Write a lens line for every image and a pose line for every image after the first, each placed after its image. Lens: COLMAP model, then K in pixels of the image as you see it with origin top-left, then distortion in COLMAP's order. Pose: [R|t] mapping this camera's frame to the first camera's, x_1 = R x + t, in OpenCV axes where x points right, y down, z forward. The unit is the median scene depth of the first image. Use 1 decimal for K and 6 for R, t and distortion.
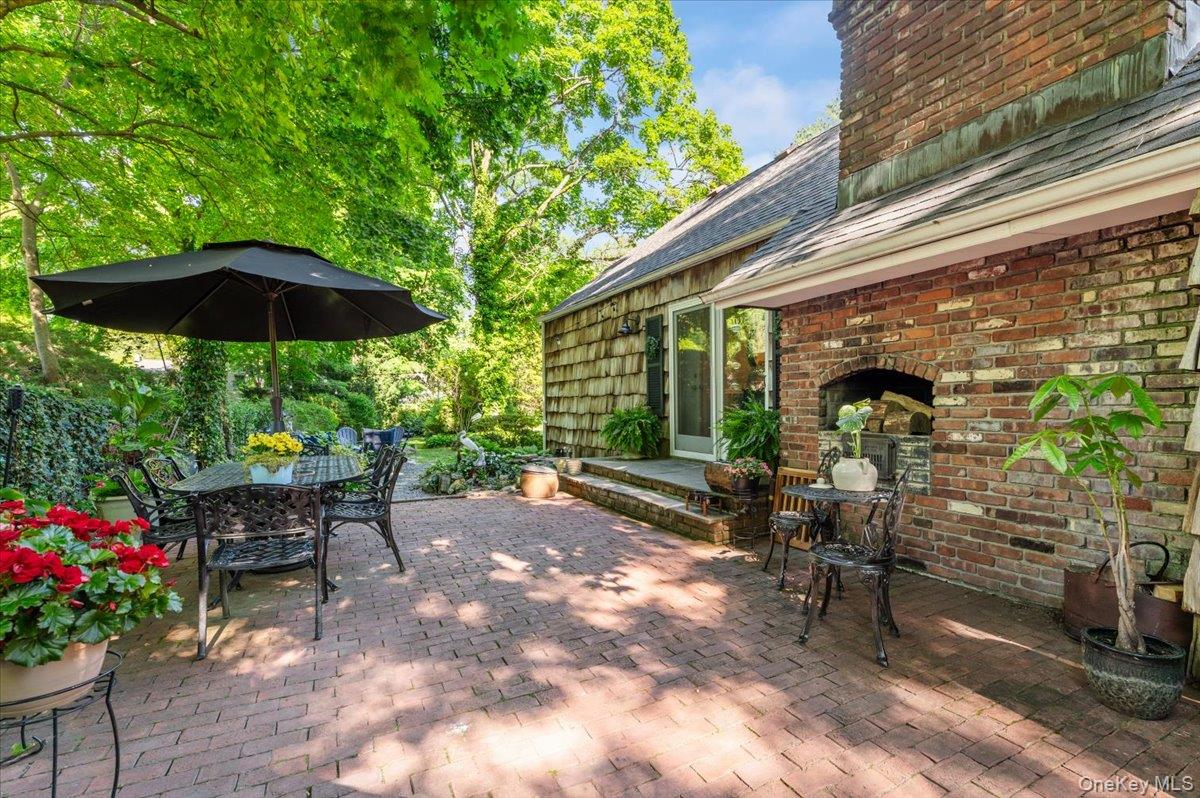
lens RADIAL K [[525.2, 0, 596.7], [0, 525.2, 420.7], [0, 0, 1]] dist [0.000421, -0.000027]
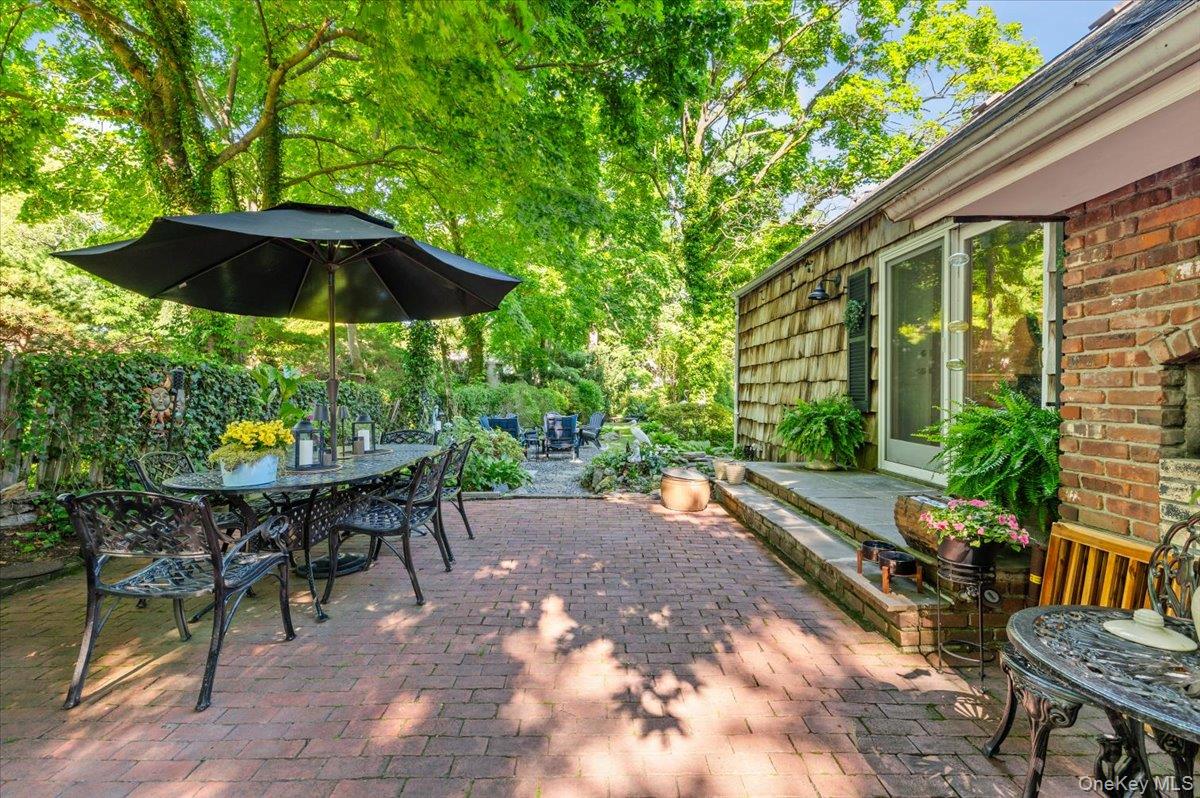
lens RADIAL K [[518.2, 0, 599.3], [0, 518.2, 396.0], [0, 0, 1]] dist [0.002130, 0.000182]
pose [[0.902218, 0.018273, -0.430894, 0.073832], [-0.027914, 0.999481, -0.016063, -0.006073], [0.430377, 0.026520, 0.902260, 0.159339]]
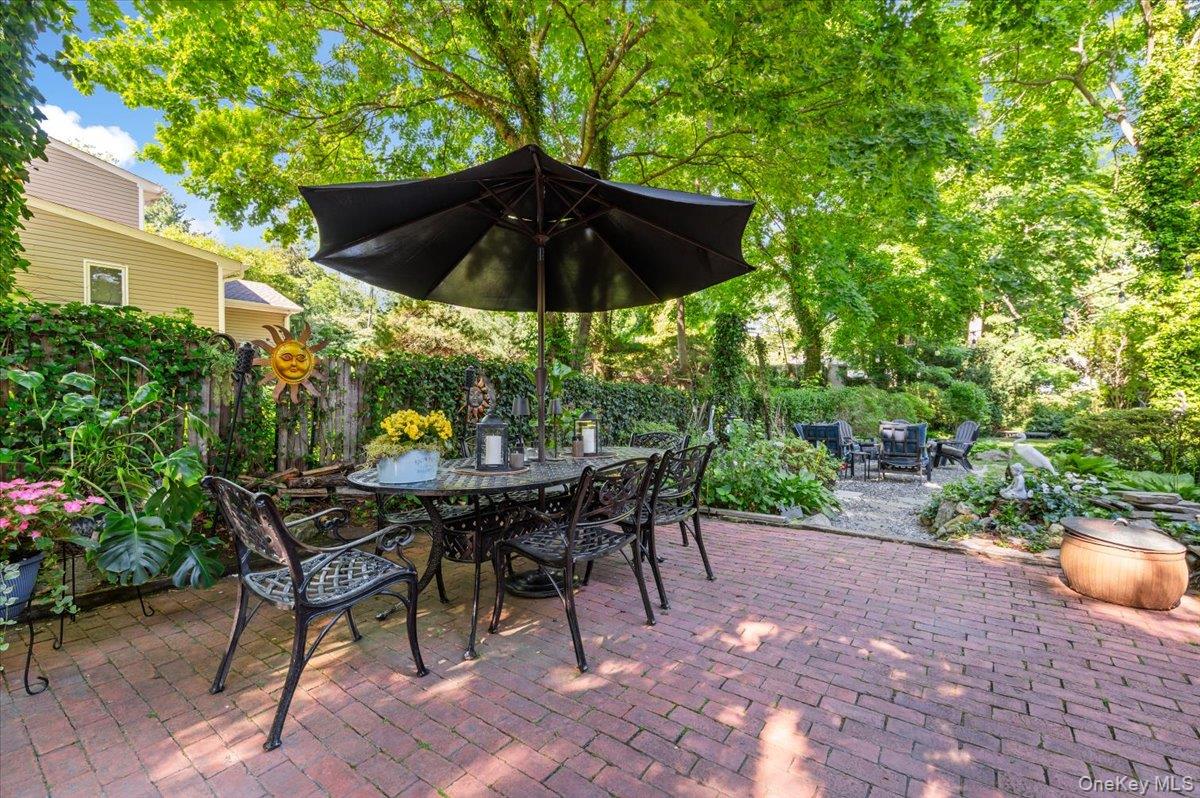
lens RADIAL K [[519.7, 0, 597.9], [0, 519.7, 405.1], [0, 0, 1]] dist [0.000401, 0.000508]
pose [[0.459702, 0.024229, -0.887743, 0.045735], [-0.036067, 0.999312, 0.008597, 0.000188], [0.887341, 0.028066, 0.460260, 0.291223]]
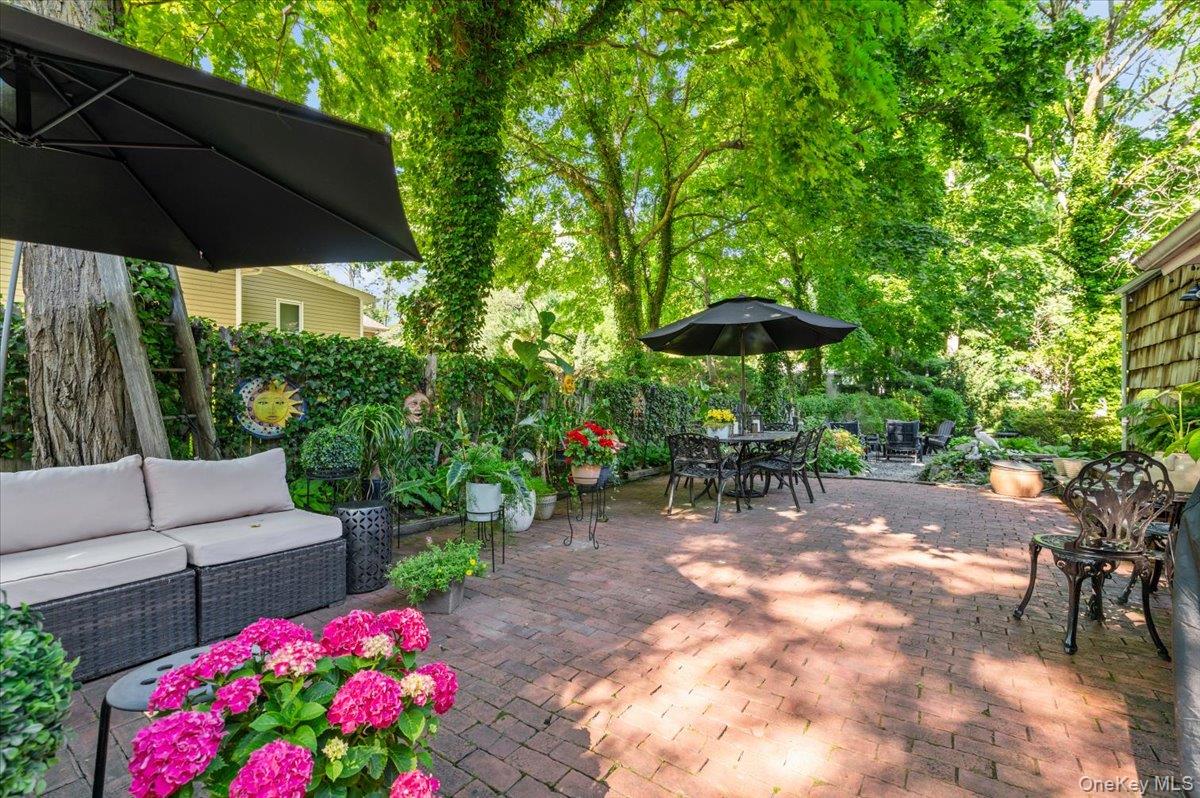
lens RADIAL K [[511.4, 0, 600.0], [0, 511.4, 399.0], [0, 0, 1]] dist [0.000003, 0.000000]
pose [[0.478769, 0.003629, -0.877934, 0.225328], [-0.033935, 0.999321, -0.014376, 0.008260], [0.877285, 0.036675, 0.478567, -0.054958]]
